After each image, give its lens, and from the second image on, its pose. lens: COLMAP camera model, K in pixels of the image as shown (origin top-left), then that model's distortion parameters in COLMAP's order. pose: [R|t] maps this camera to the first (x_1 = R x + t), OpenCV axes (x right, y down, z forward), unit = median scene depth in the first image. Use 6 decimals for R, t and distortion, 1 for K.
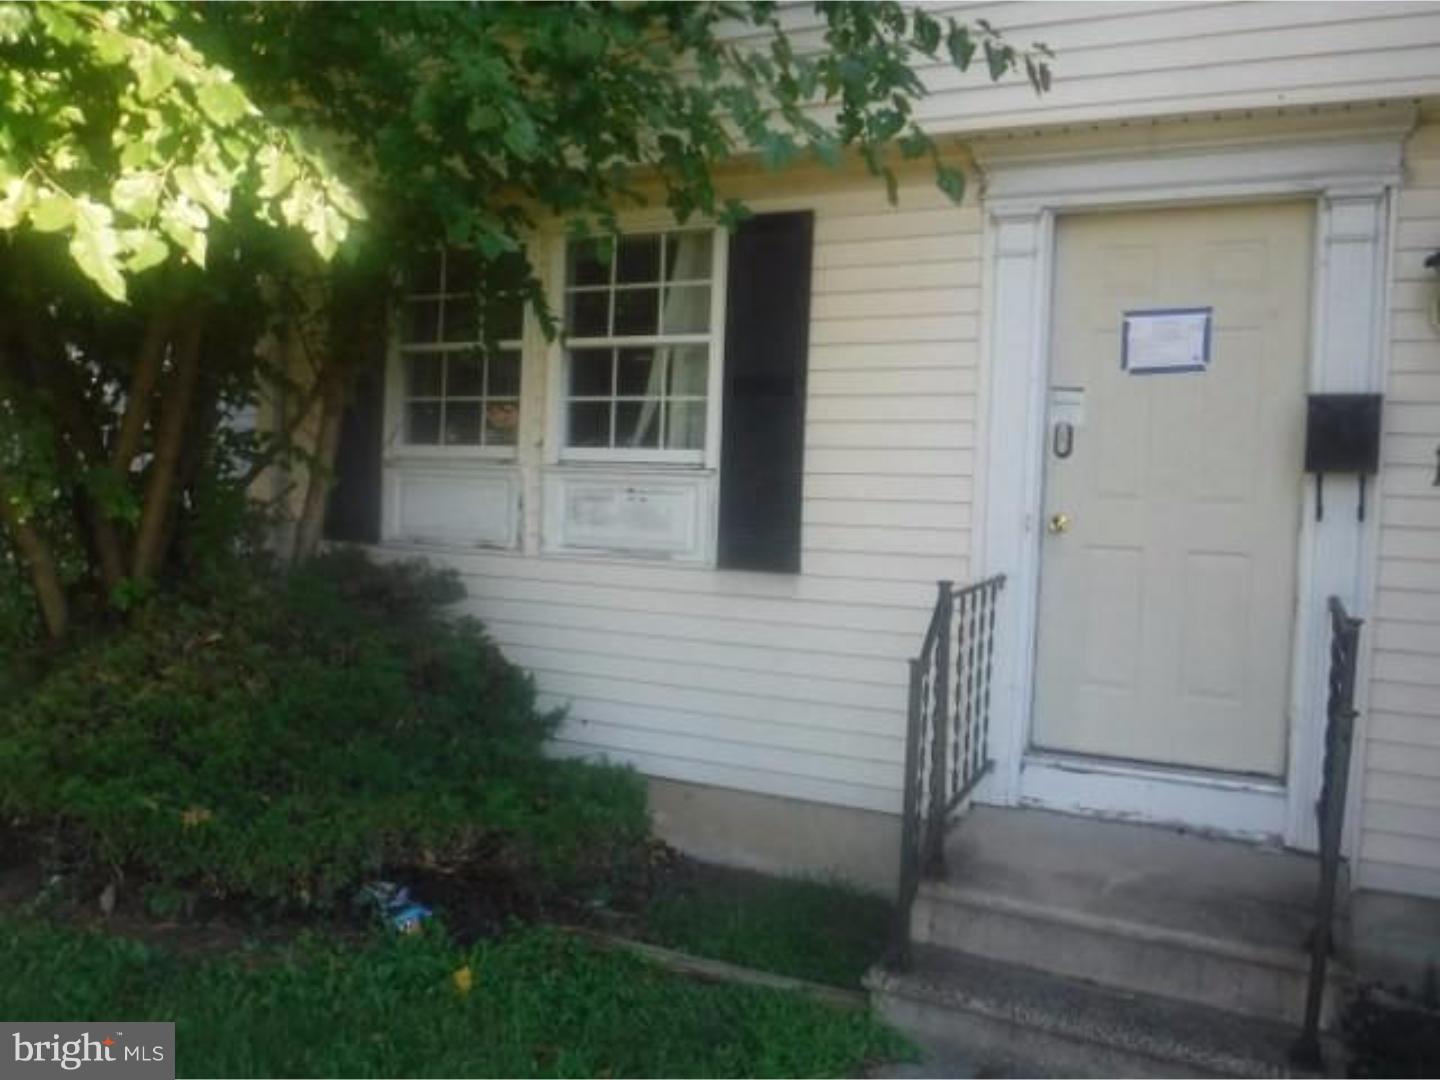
lens RADIAL K [[1245.2, 0, 699.5], [0, 1245.2, 538.4], [0, 0, 1]] dist [-0.058651, 0.000250]
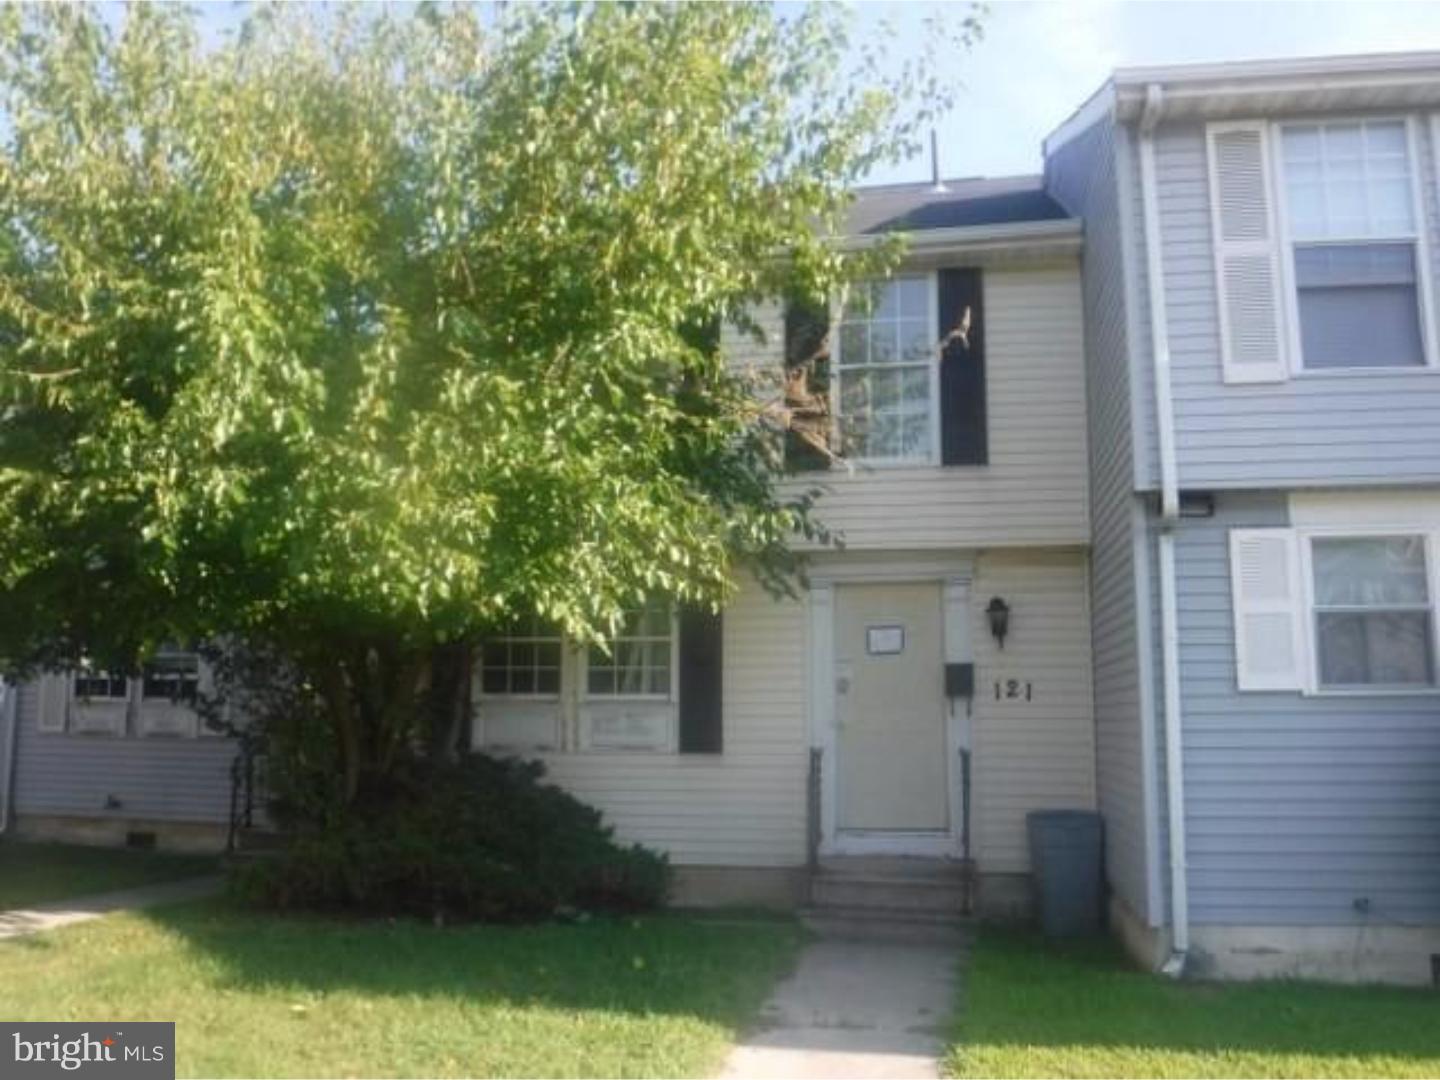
lens RADIAL K [[1200.3, 0, 712.0], [0, 1200.3, 541.9], [0, 0, 1]] dist [-0.073503, 0.009805]
pose [[0.958982, 0.012123, 0.283207, -0.504696], [0.042890, 0.981378, -0.187240, 0.055970], [-0.280203, 0.191706, 0.940604, -0.931633]]
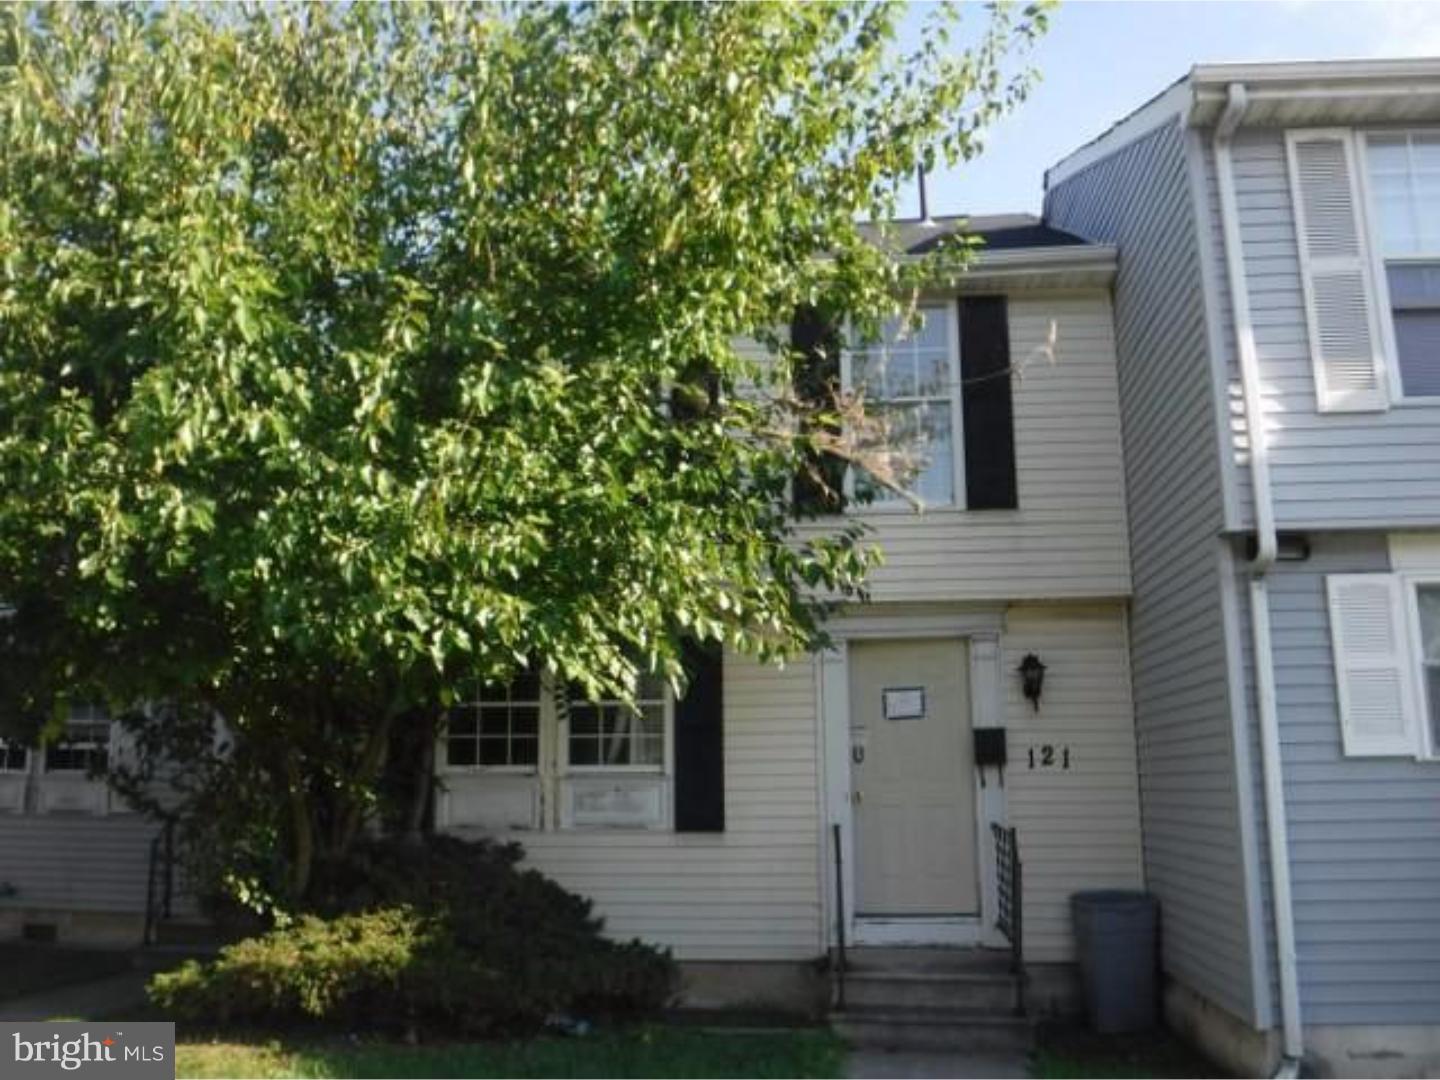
lens RADIAL K [[1200.3, 0, 712.0], [0, 1200.3, 541.9], [0, 0, 1]] dist [-0.073503, 0.009805]
pose [[0.935517, 0.033156, 0.351724, -0.571204], [0.054416, 0.970182, -0.236192, 0.029377], [-0.349067, 0.240101, 0.905817, -0.689268]]
